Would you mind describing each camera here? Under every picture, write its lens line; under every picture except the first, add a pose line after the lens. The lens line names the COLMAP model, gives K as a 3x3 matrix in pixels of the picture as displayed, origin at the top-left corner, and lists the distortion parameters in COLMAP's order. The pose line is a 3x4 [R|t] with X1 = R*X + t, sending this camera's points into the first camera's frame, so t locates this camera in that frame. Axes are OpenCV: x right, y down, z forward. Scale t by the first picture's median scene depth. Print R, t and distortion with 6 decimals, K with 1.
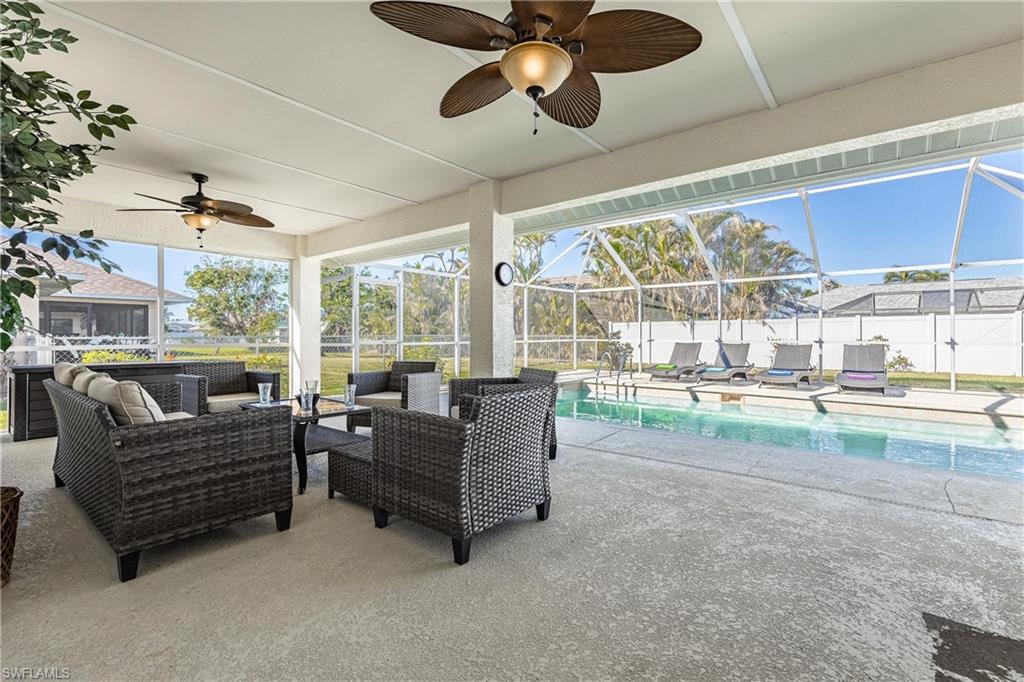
lens RADIAL K [[450.3, 0, 512.0], [0, 450.3, 341.0], [0, 0, 1]] dist [0.002424, 0.000169]
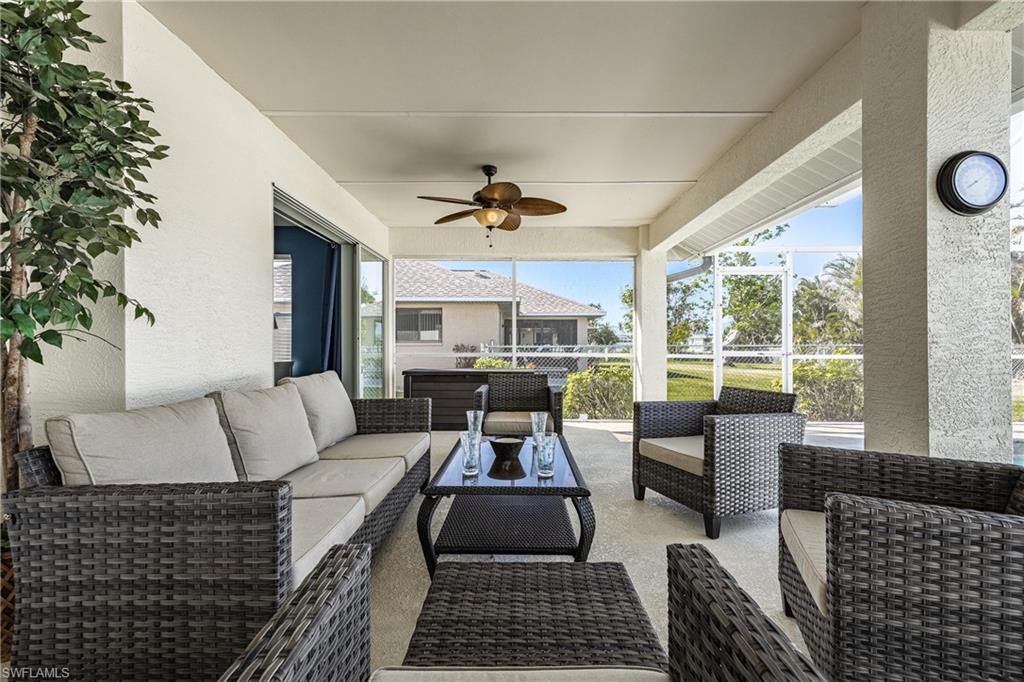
lens RADIAL K [[450.3, 0, 512.0], [0, 450.3, 341.0], [0, 0, 1]] dist [0.002424, 0.000169]
pose [[0.641530, -0.007737, -0.767059, 0.025668], [-0.008458, 0.999817, -0.017159, -0.004773], [0.767051, 0.017496, 0.641348, 0.460138]]
